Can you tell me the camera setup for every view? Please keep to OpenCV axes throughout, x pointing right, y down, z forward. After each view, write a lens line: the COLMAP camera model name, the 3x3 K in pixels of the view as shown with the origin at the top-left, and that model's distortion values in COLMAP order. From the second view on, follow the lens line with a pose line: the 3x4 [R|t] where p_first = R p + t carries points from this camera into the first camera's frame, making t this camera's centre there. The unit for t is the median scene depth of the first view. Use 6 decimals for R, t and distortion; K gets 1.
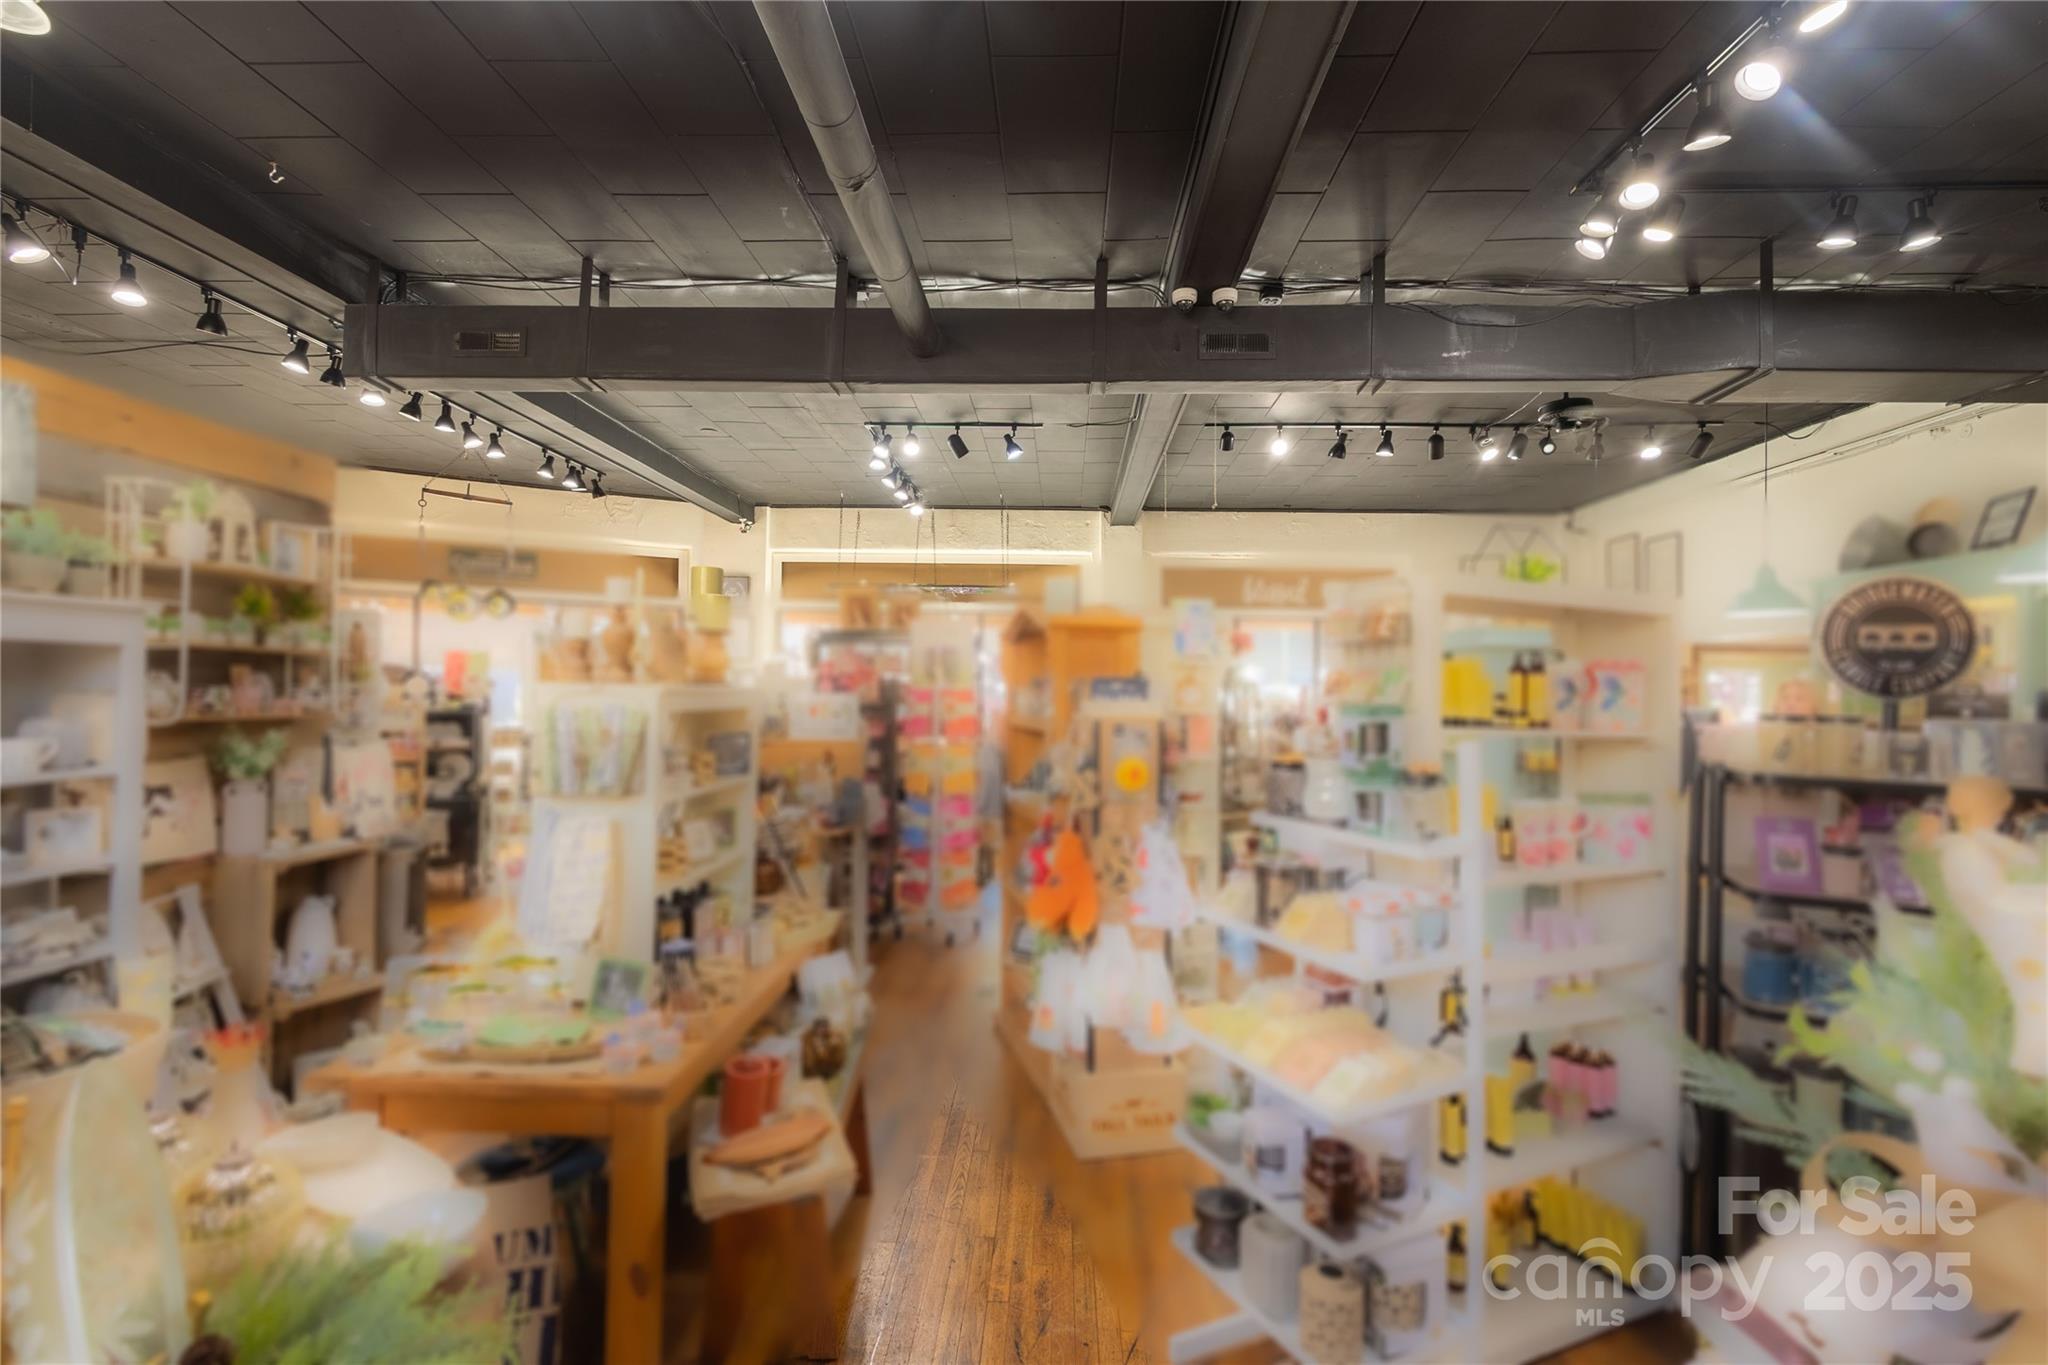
lens RADIAL K [[938.0, 0, 1030.8], [0, 938.0, 690.8], [0, 0, 1]] dist [0.011650, -0.004590]
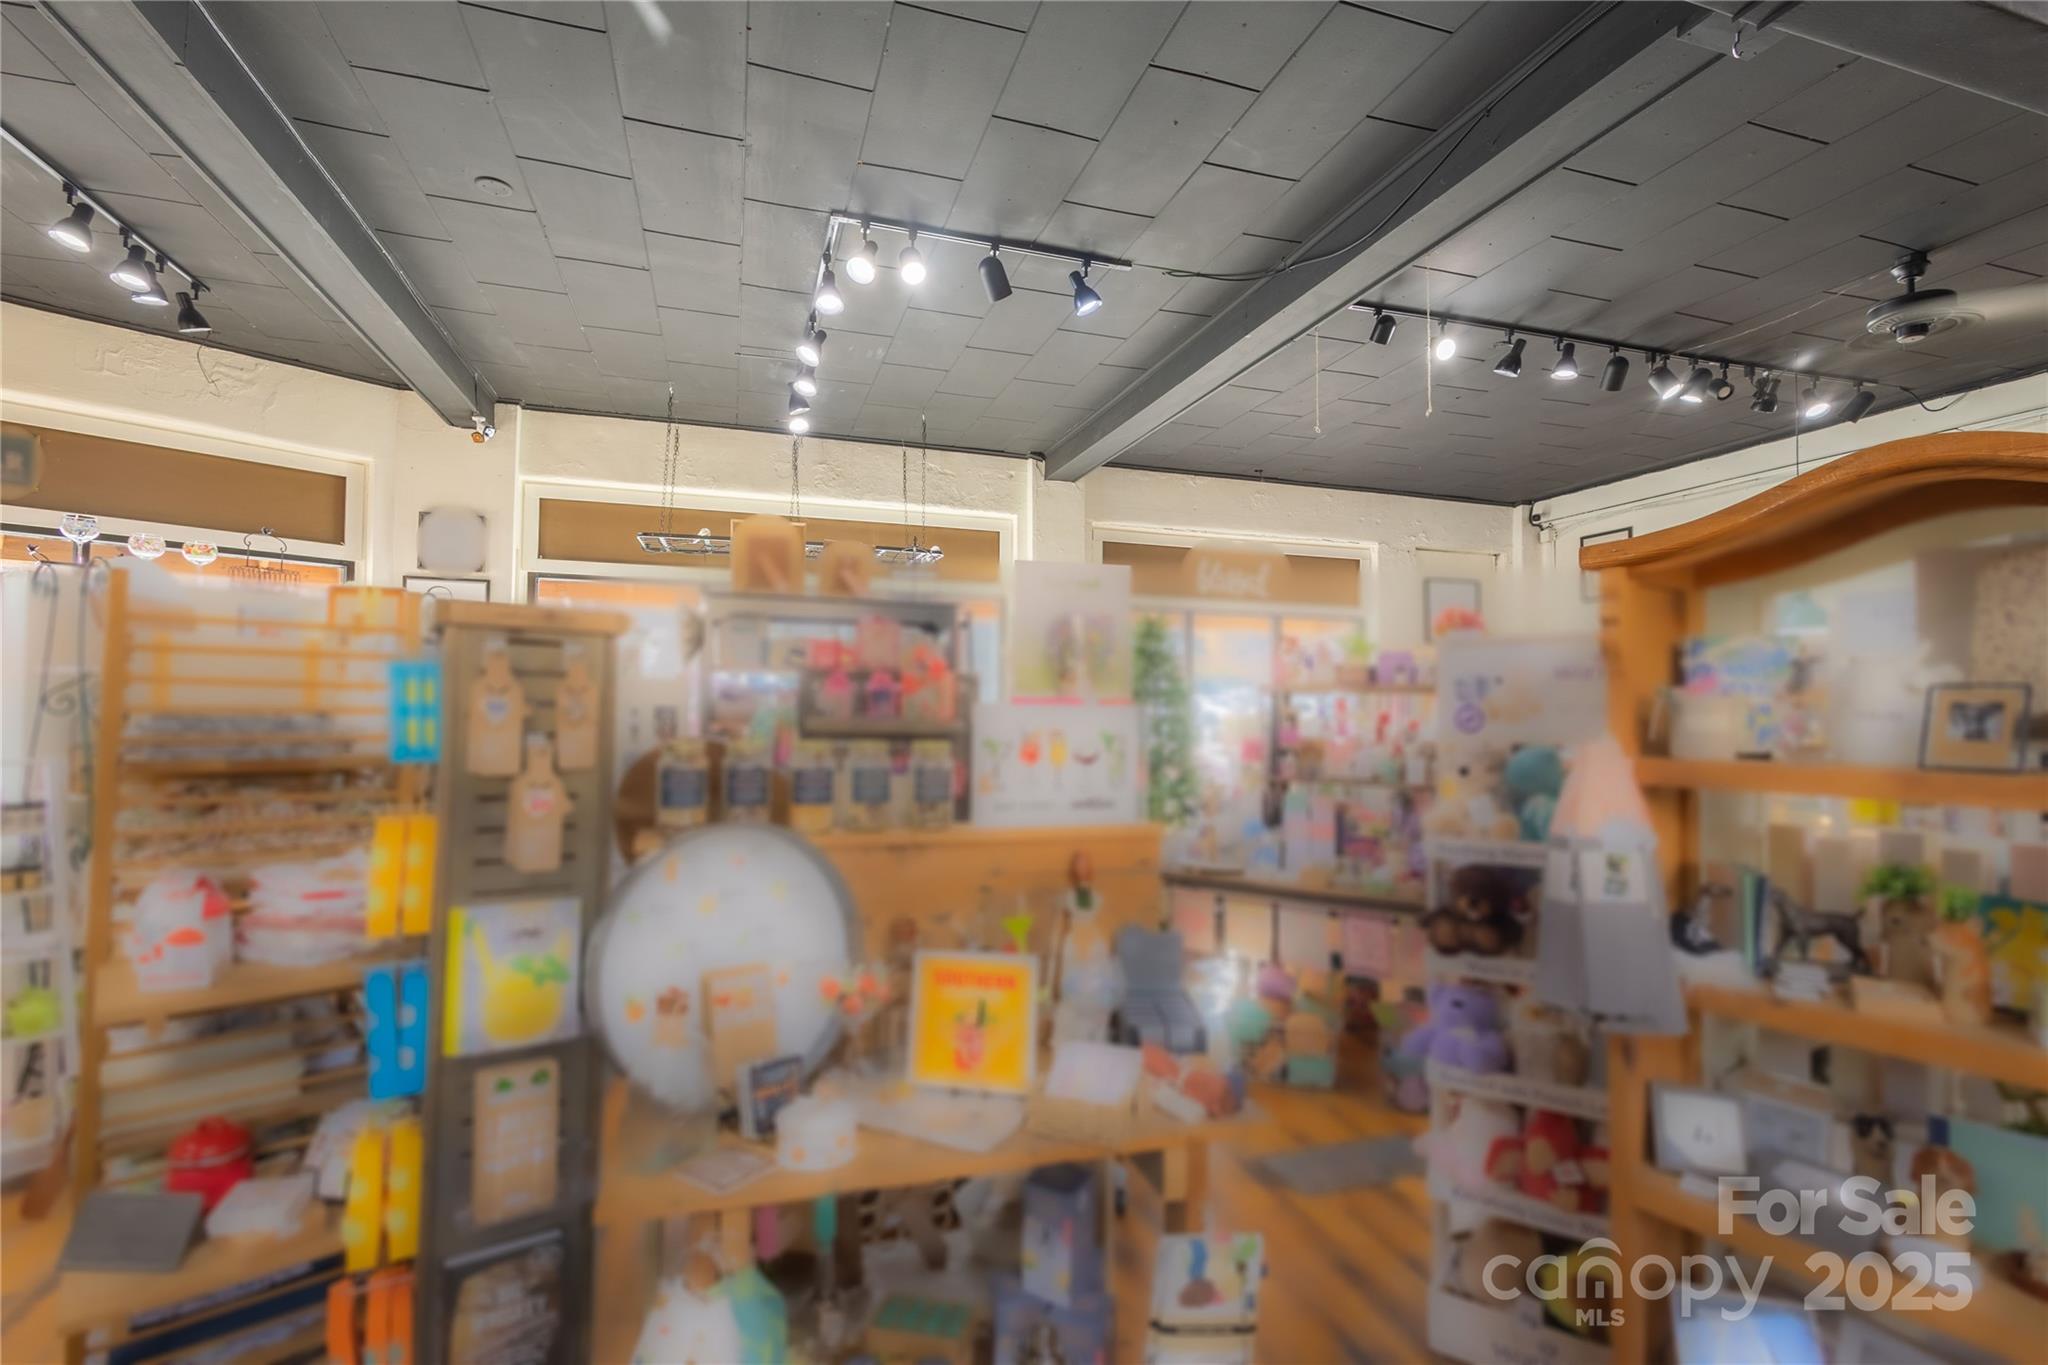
lens RADIAL K [[938.0, 0, 1024.9], [0, 938.0, 692.8], [0, 0, 1]] dist [0.011650, -0.004590]
pose [[0.942081, 0.003125, 0.335370, -0.254775], [0.001874, 0.999892, -0.014581, 0.002509], [-0.335379, 0.014365, 0.941974, 0.453841]]
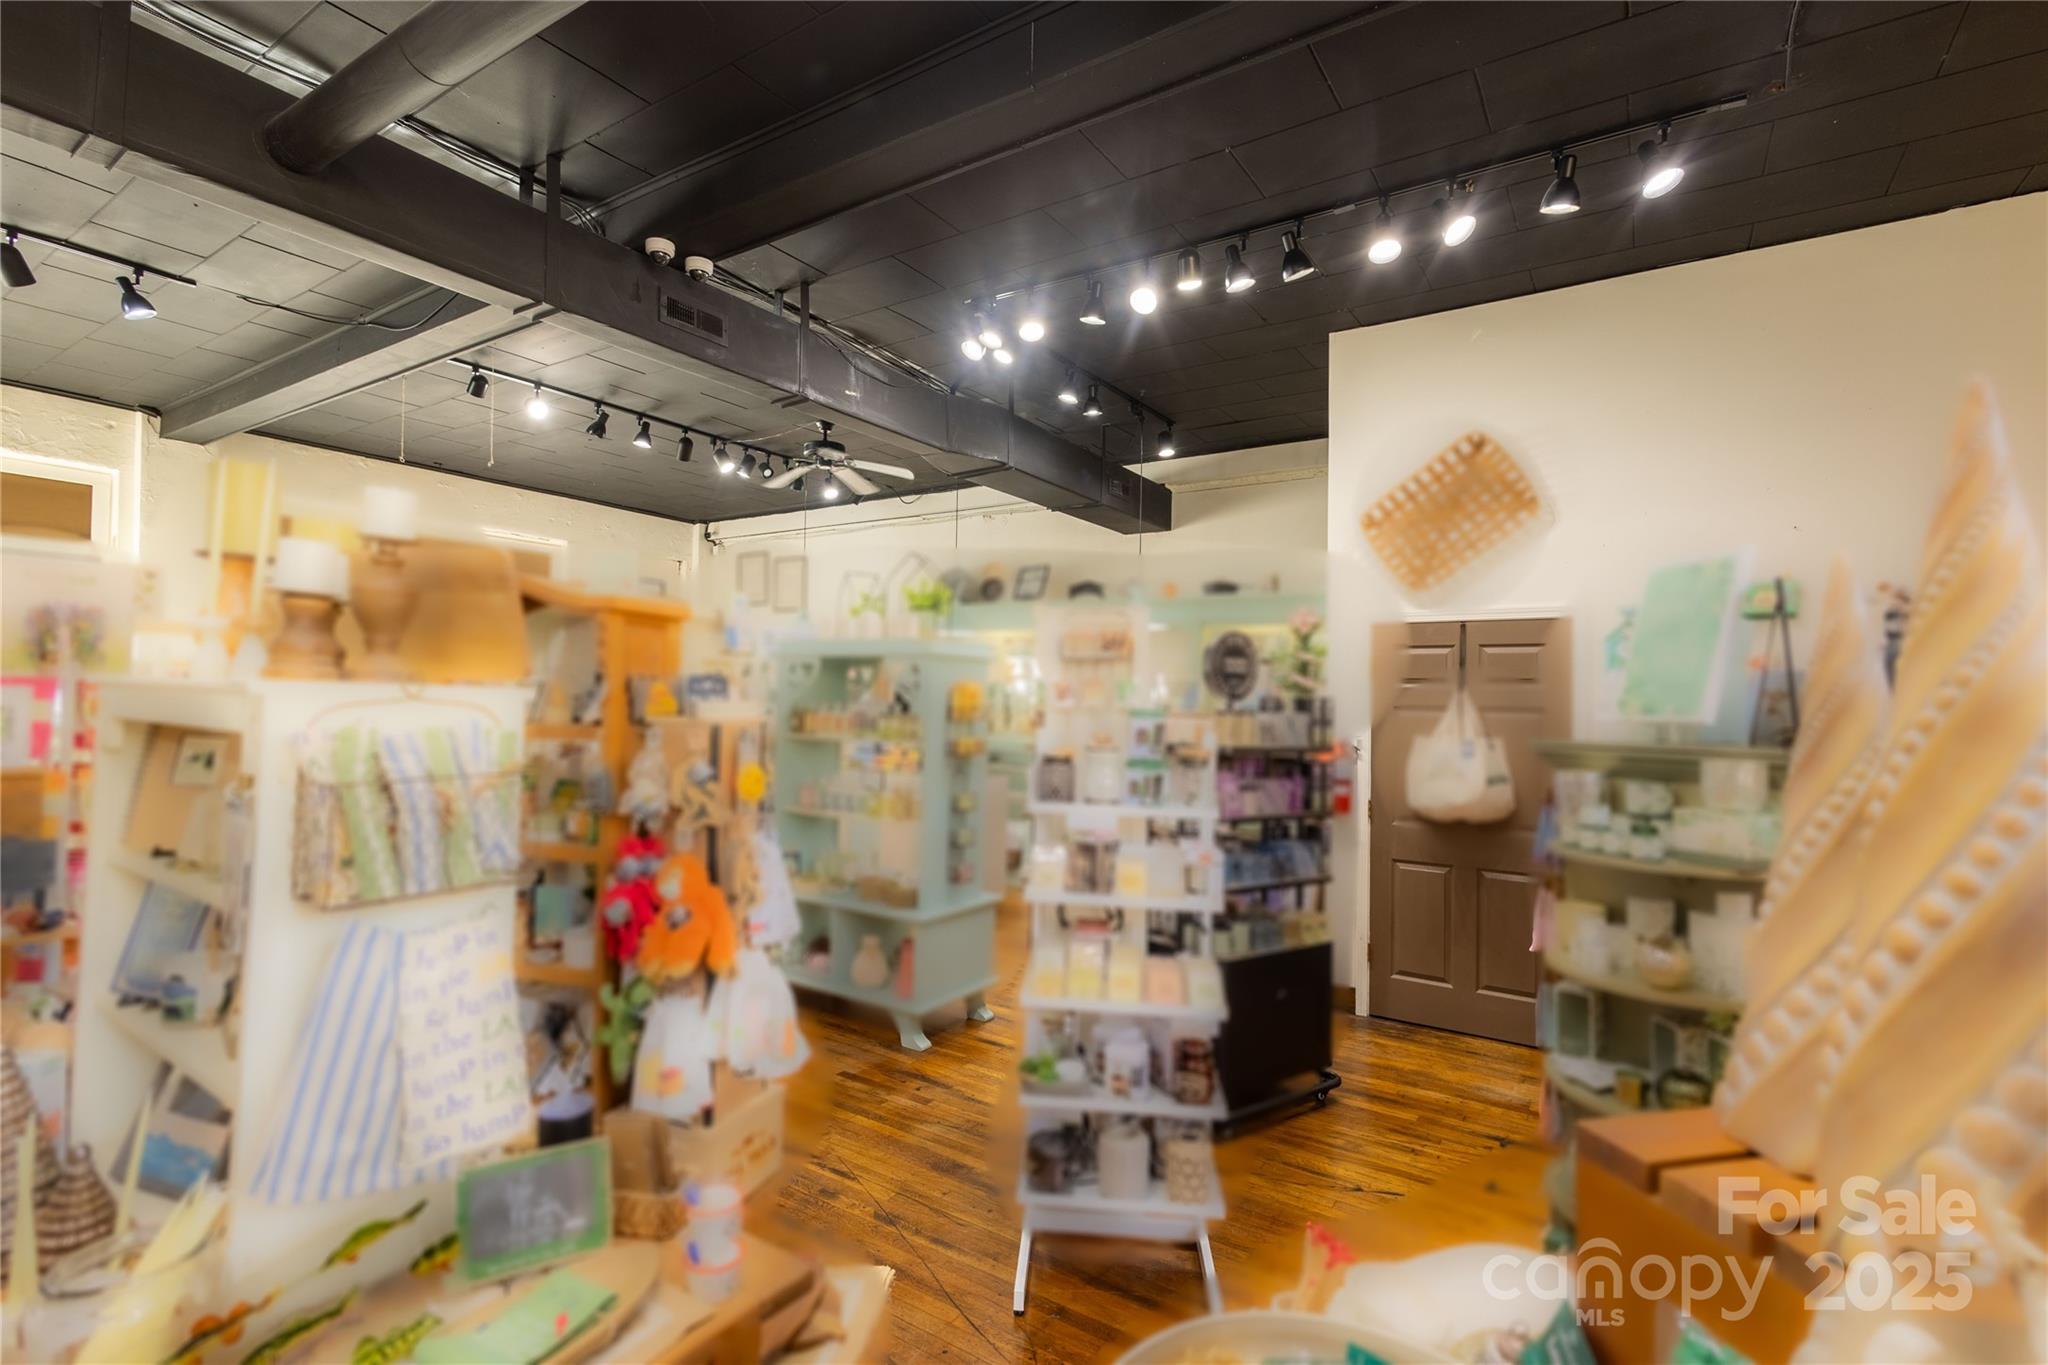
lens RADIAL K [[938.0, 0, 1021.1], [0, 938.0, 685.2], [0, 0, 1]] dist [0.011650, -0.004590]
pose [[0.522076, 0.008920, 0.852852, -0.252494], [-0.015095, 0.999885, -0.001217, -0.004046], [-0.852765, -0.012238, 0.522151, 0.140279]]
